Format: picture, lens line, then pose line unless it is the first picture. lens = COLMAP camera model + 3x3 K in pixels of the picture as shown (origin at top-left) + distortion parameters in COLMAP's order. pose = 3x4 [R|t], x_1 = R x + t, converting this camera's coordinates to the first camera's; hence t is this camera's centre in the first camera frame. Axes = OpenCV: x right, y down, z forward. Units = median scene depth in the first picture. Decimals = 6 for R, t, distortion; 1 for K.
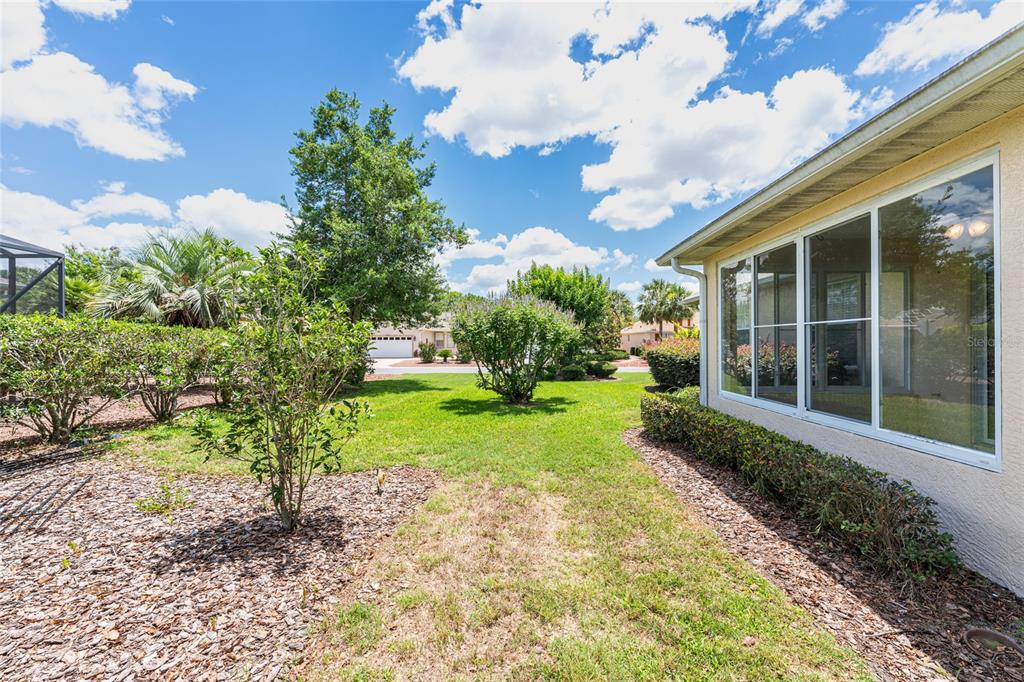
lens RADIAL K [[401.0, 0, 516.5], [0, 401.0, 340.5], [0, 0, 1]] dist [0.000011, -0.000031]
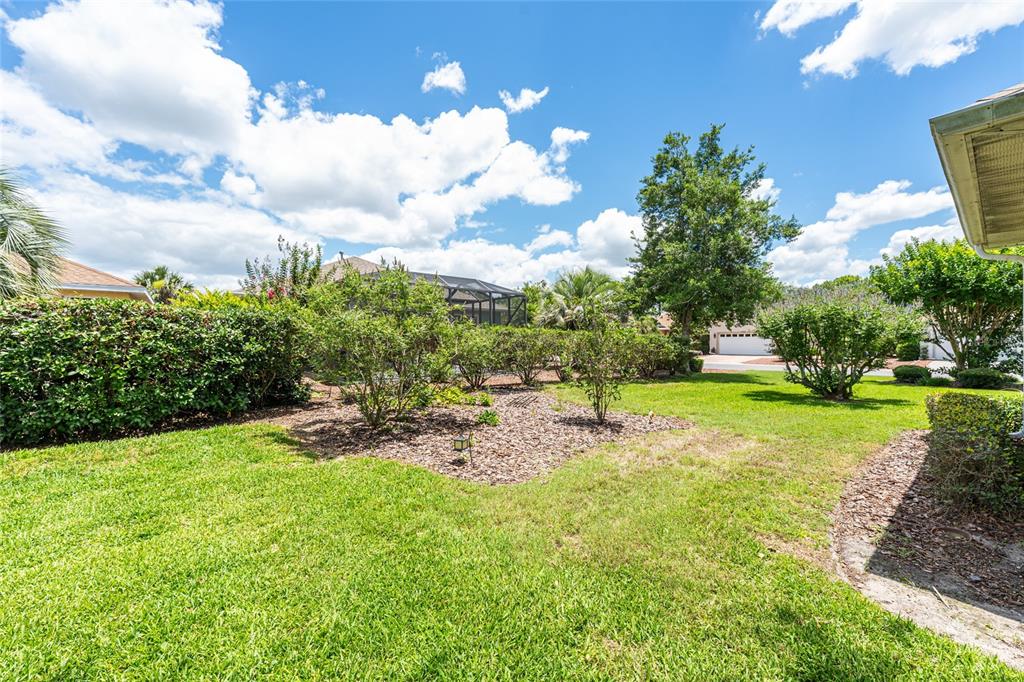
lens RADIAL K [[401.0, 0, 516.5], [0, 401.0, 340.5], [0, 0, 1]] dist [0.000011, -0.000031]
pose [[0.652405, -0.003323, -0.757863, 0.249386], [0.008195, 0.999963, 0.002669, 0.002147], [0.757826, -0.007952, 0.652408, -0.242603]]
